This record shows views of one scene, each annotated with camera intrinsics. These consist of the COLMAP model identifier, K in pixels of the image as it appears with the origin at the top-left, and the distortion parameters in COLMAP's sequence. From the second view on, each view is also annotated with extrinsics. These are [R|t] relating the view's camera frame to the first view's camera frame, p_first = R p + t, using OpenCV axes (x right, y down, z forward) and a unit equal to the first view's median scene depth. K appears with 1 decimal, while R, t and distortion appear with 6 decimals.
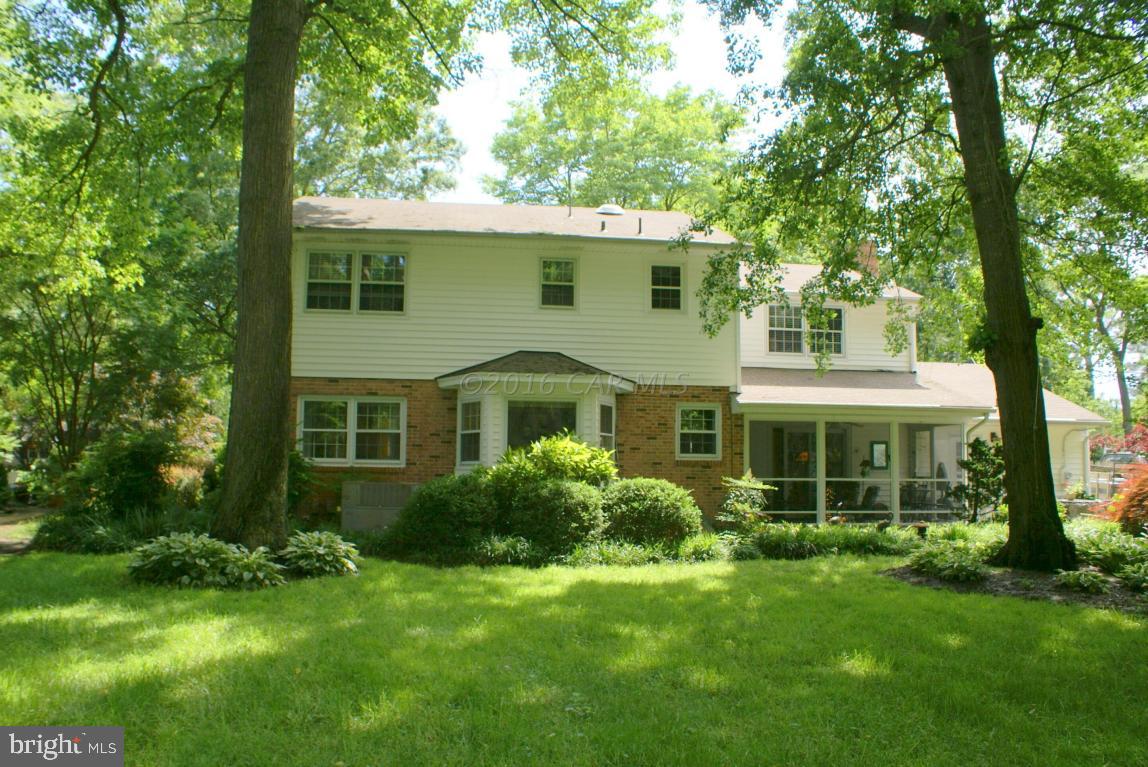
lens RADIAL K [[916.8, 0, 580.2], [0, 916.8, 401.5], [0, 0, 1]] dist [-0.174041, 0.144625]
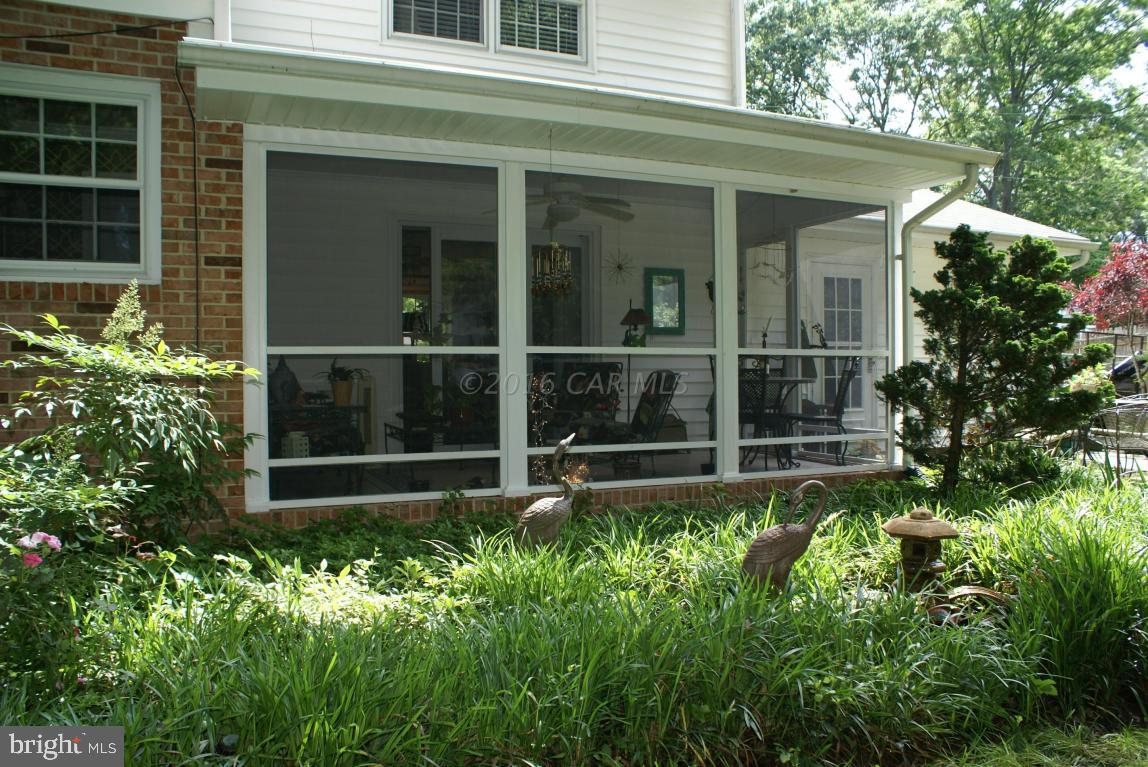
lens RADIAL K [[916.8, 0, 580.2], [0, 916.8, 401.5], [0, 0, 1]] dist [-0.174041, 0.144625]
pose [[0.956651, -0.027356, 0.289949, 0.194736], [-0.004192, 0.994182, 0.107630, 0.069220], [-0.291206, -0.104180, 0.950971, 0.683721]]
